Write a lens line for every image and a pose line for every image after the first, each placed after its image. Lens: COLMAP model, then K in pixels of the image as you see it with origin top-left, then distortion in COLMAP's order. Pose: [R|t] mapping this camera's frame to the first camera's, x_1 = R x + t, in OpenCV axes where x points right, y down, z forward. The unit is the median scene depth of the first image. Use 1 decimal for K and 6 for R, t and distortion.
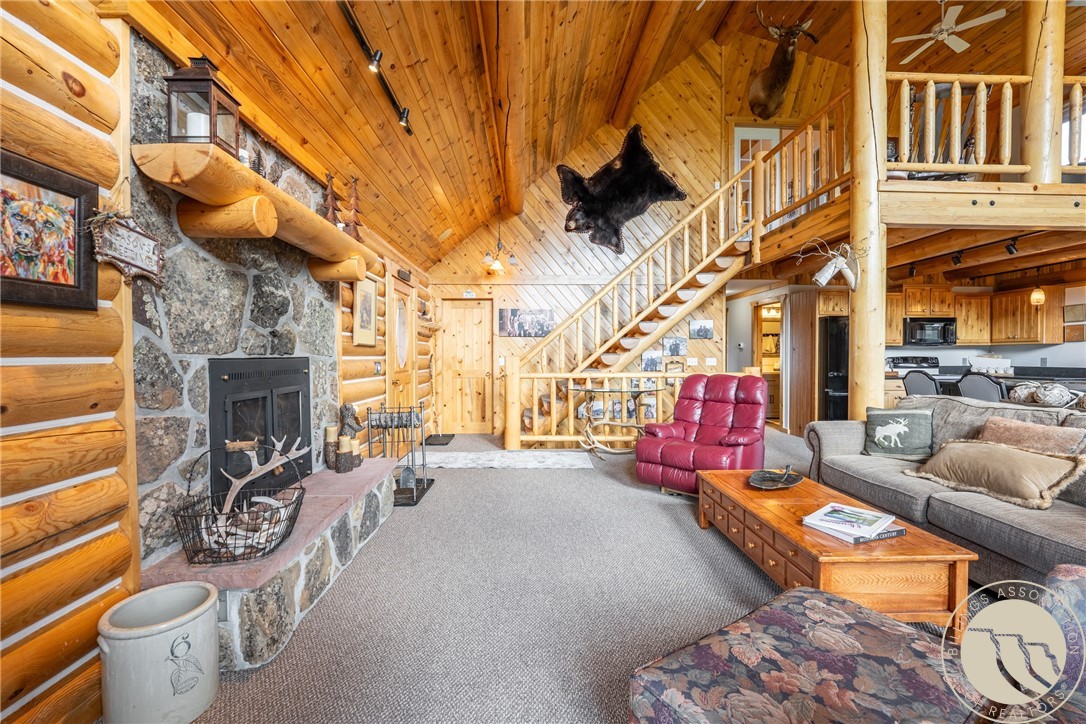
lens RADIAL K [[445.6, 0, 547.1], [0, 445.6, 363.5], [0, 0, 1]] dist [-0.018925, 0.001482]
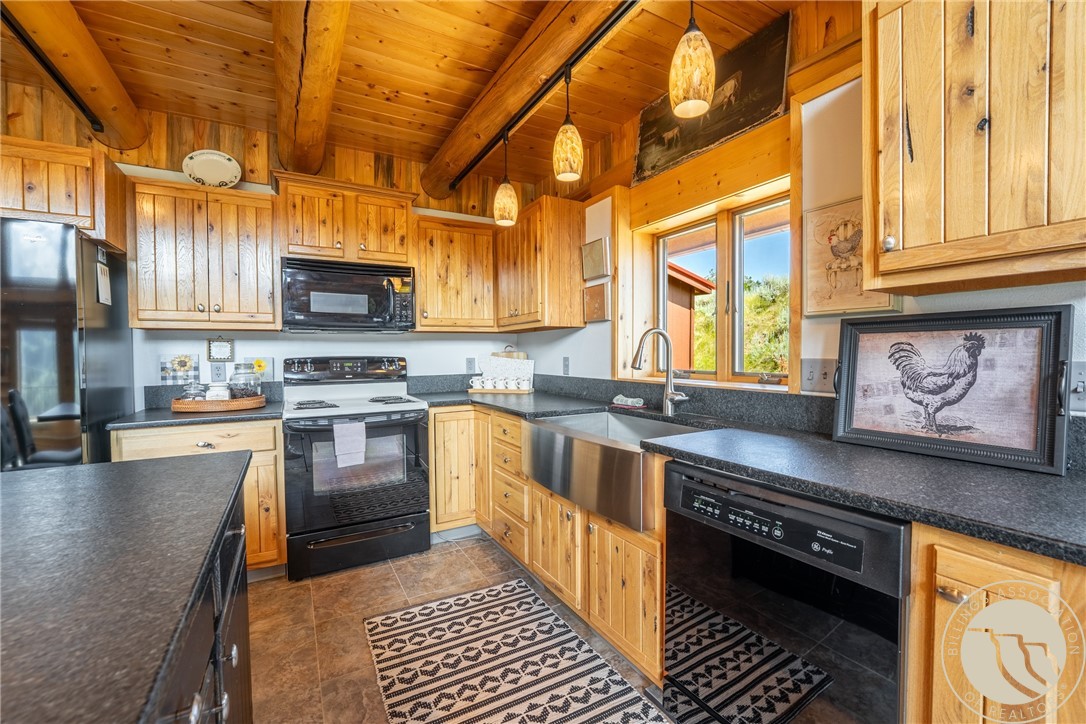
lens RADIAL K [[445.6, 0, 535.7], [0, 445.6, 363.0], [0, 0, 1]] dist [-0.018925, 0.001482]
pose [[0.884645, -0.015939, 0.465993, 0.911123], [0.014749, 0.999872, 0.006201, -0.011358], [-0.466032, 0.001387, 0.884767, 0.604243]]
